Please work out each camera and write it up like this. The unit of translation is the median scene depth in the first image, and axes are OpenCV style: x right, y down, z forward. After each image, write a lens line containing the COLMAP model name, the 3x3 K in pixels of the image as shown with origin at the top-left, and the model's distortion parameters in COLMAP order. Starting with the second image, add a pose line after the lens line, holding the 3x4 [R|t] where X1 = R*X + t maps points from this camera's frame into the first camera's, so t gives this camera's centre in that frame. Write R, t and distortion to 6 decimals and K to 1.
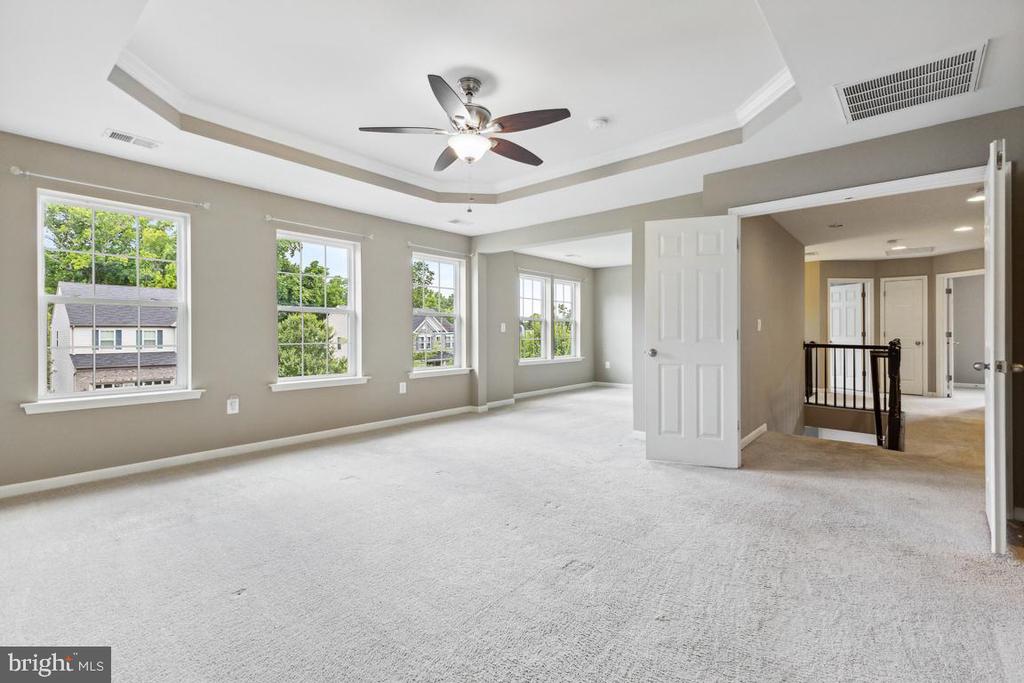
lens RADIAL K [[452.4, 0, 507.0], [0, 452.4, 334.6], [0, 0, 1]] dist [0.008694, 0.000701]
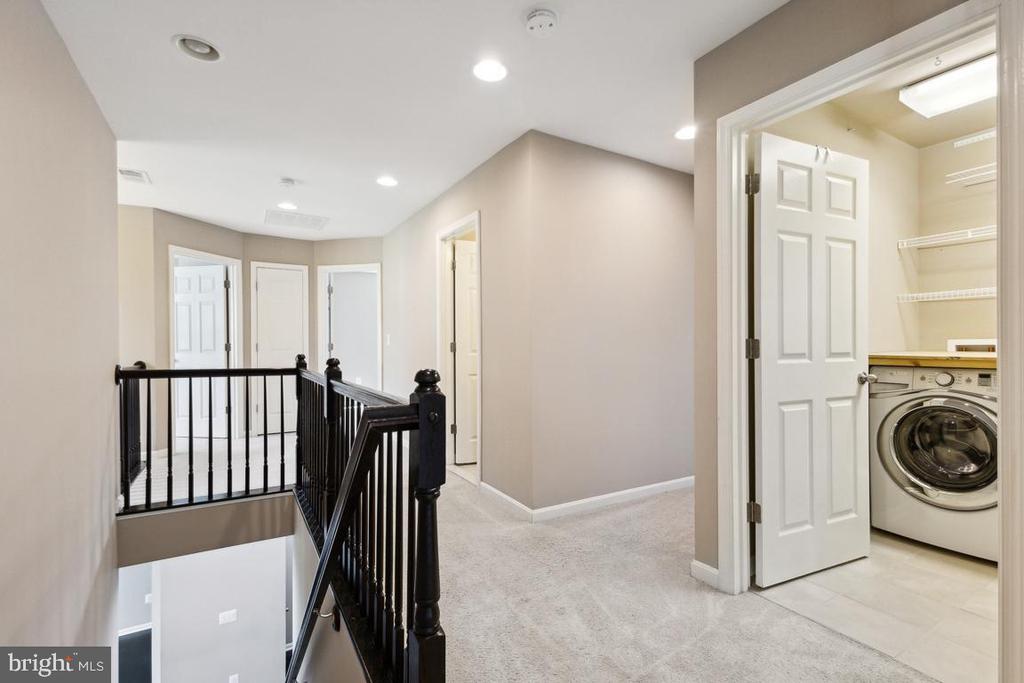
lens RADIAL K [[452.4, 0, 507.3], [0, 452.4, 343.2], [0, 0, 1]] dist [0.008694, 0.000701]
pose [[0.299851, 0.001551, 0.953985, 0.317623], [0.006894, 0.999969, -0.003793, -0.001324], [-0.953961, 0.007714, 0.299831, 0.466218]]
